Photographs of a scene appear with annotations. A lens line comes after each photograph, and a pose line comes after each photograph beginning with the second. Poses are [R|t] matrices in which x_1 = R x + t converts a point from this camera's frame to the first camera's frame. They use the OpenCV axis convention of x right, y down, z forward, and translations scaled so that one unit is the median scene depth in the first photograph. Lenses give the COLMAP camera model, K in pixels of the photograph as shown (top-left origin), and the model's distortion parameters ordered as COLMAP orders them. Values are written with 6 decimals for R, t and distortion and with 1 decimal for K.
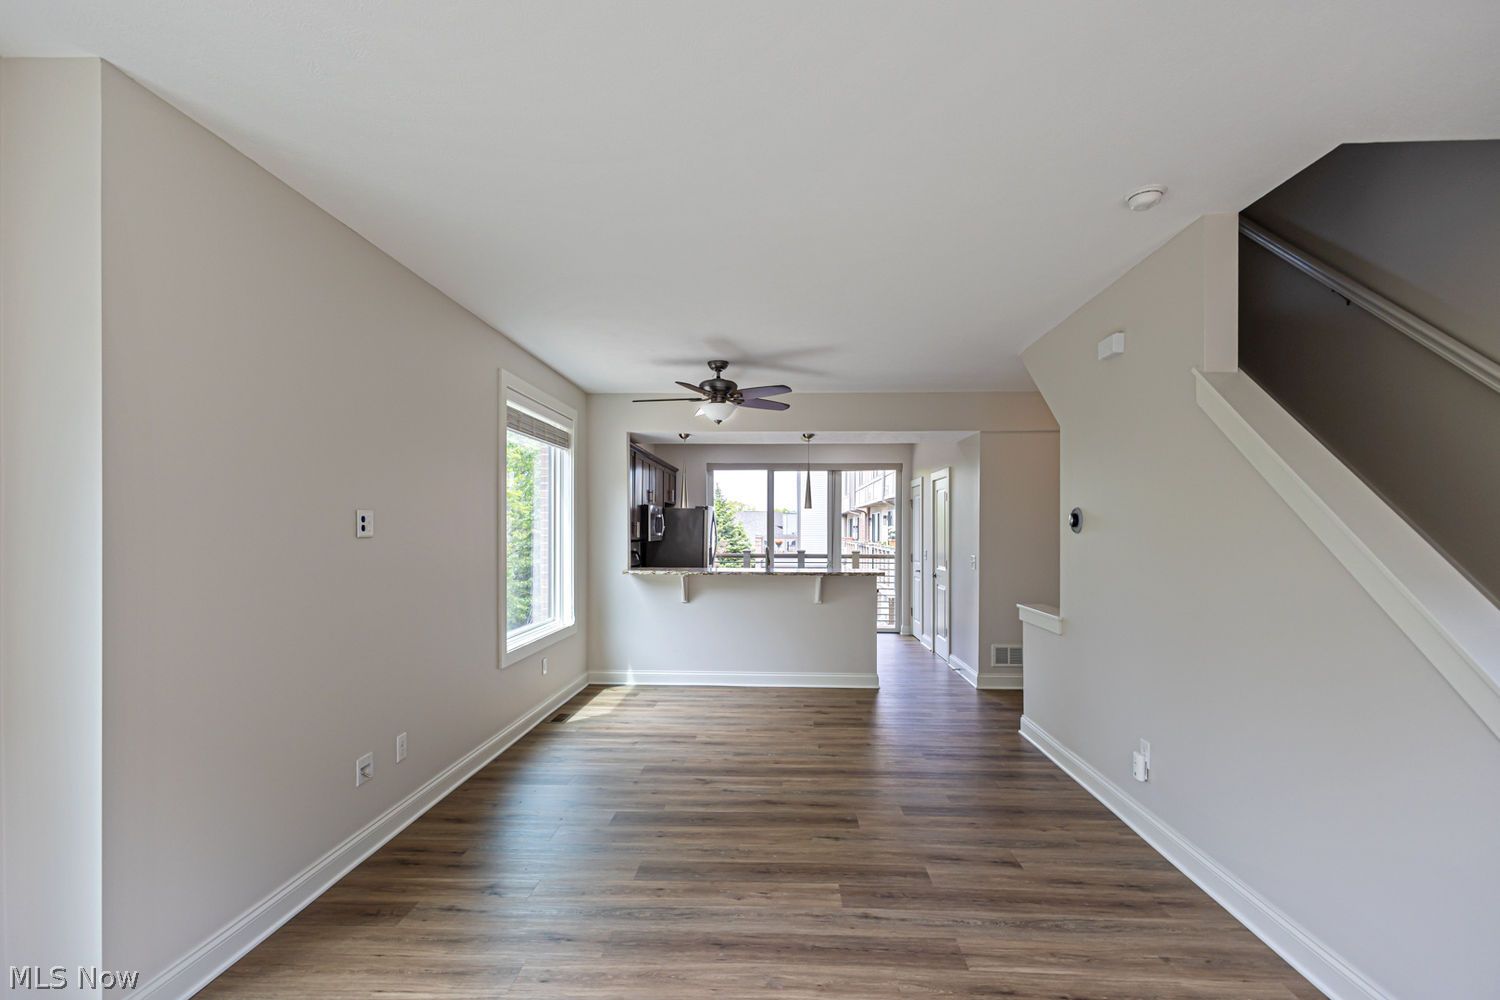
lens RADIAL K [[711.1, 0, 748.4], [0, 711.1, 525.4], [0, 0, 1]] dist [0.016194, -0.000058]
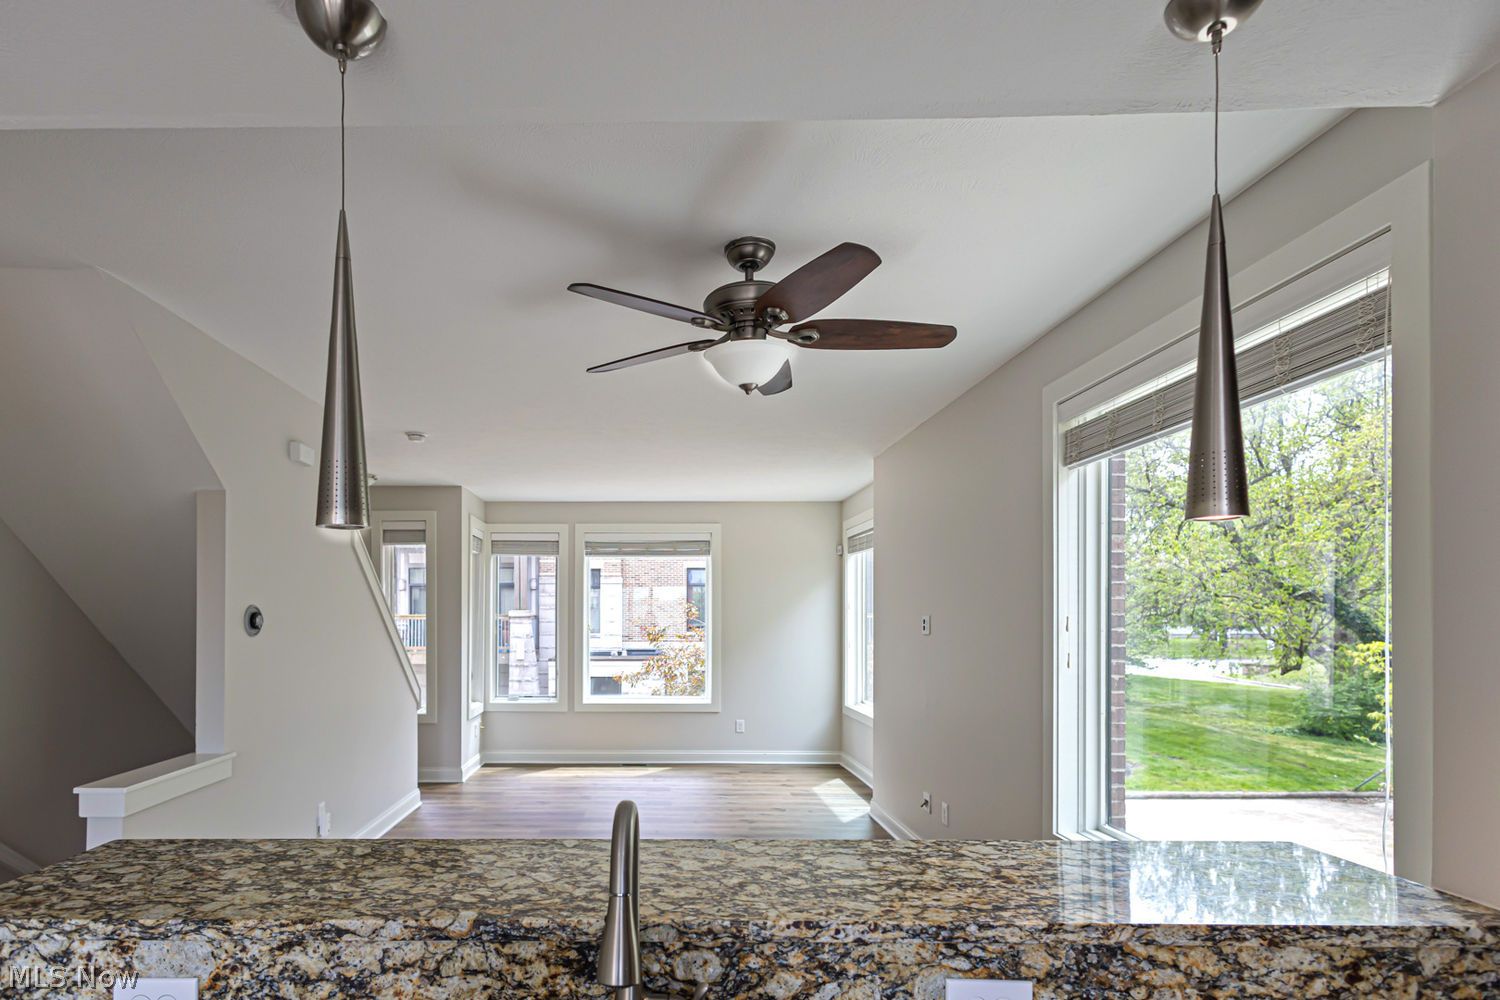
lens RADIAL K [[781.8, 0, 623.4], [0, 781.8, 620.1], [0, 0, 1]] dist [0.005593, -0.000180]
pose [[-0.999974, -0.002209, -0.006830, 0.048823], [-0.002199, 0.999996, -0.001516, -0.006561], [0.006834, -0.001501, -0.999976, 1.960971]]
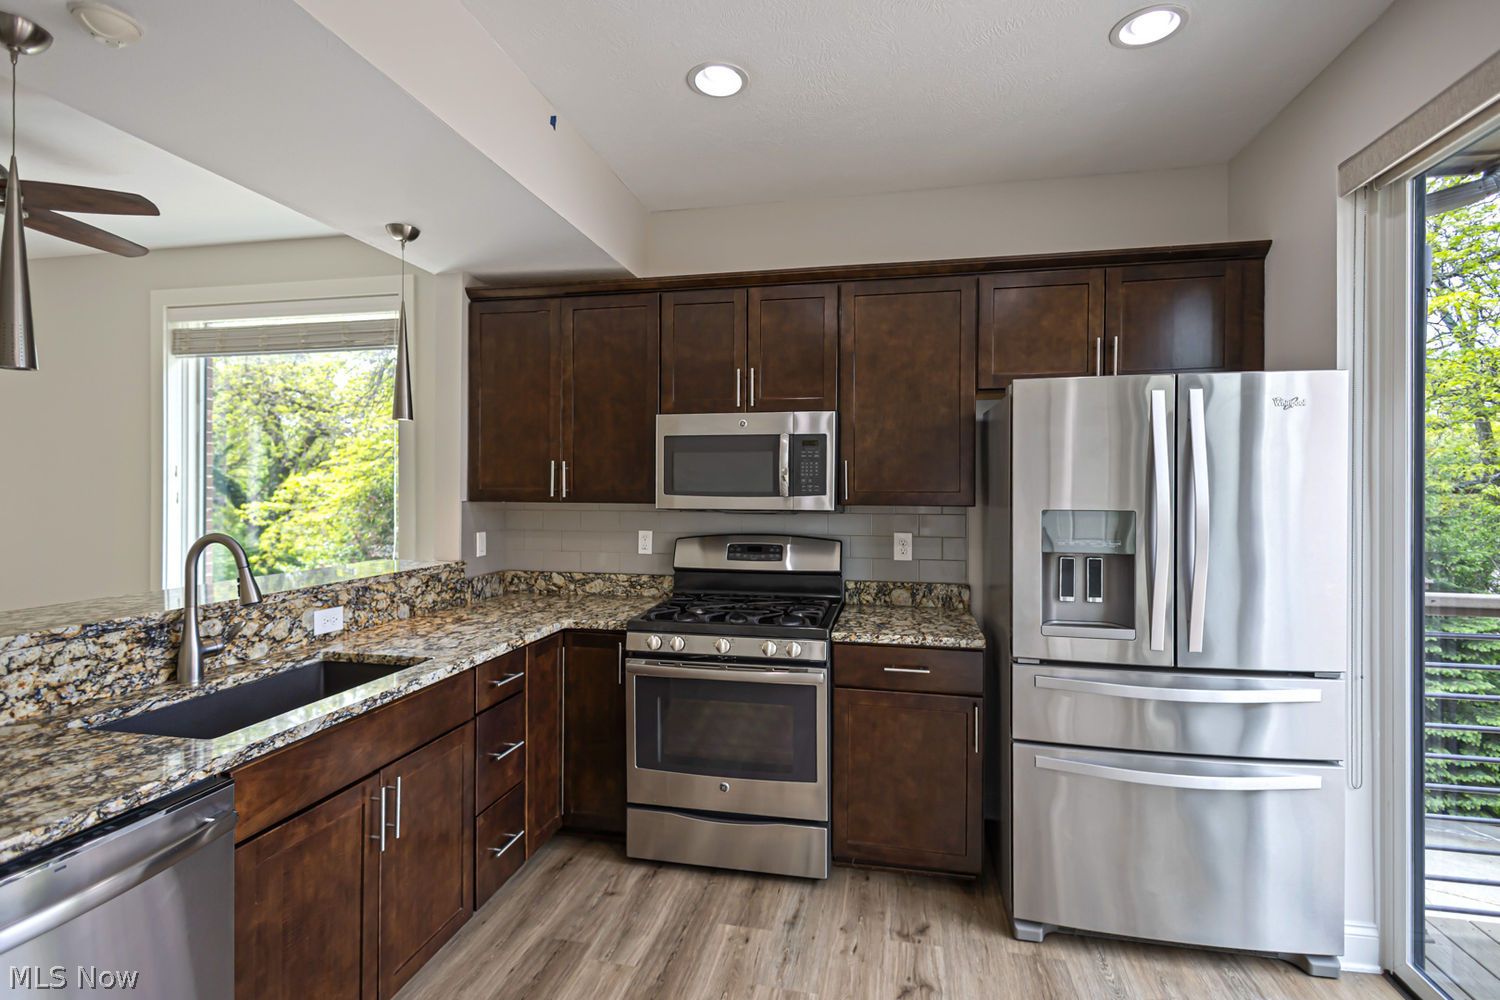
lens RADIAL K [[718.7, 0, 758.9], [0, 718.7, 486.3], [0, 0, 1]] dist [0.016654, -0.000854]
pose [[-0.162190, -0.007229, -0.986733, 0.452563], [0.002579, 0.999967, -0.007750, 0.025804], [0.986756, -0.003802, -0.162166, 2.131901]]
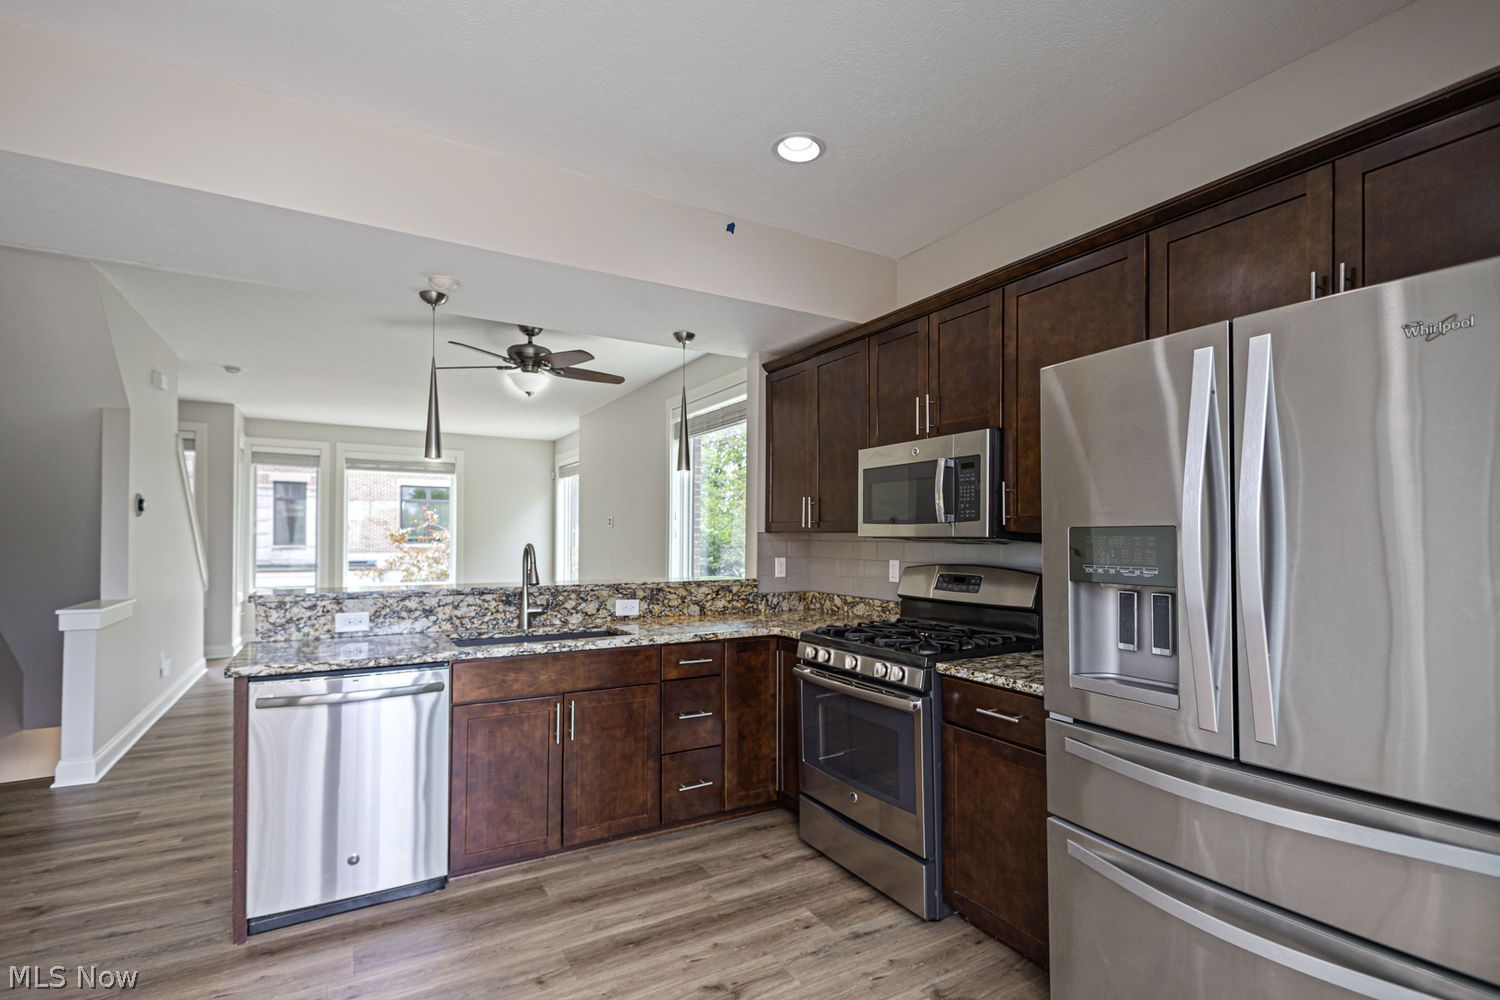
lens RADIAL K [[711.1, 0, 748.4], [0, 711.1, 525.4], [0, 0, 1]] dist [0.016194, -0.000058]
pose [[-0.843013, -0.015017, -0.537684, 0.269194], [-0.002889, 0.999722, -0.023392, 0.049355], [0.537886, -0.018166, -0.842822, 2.516511]]
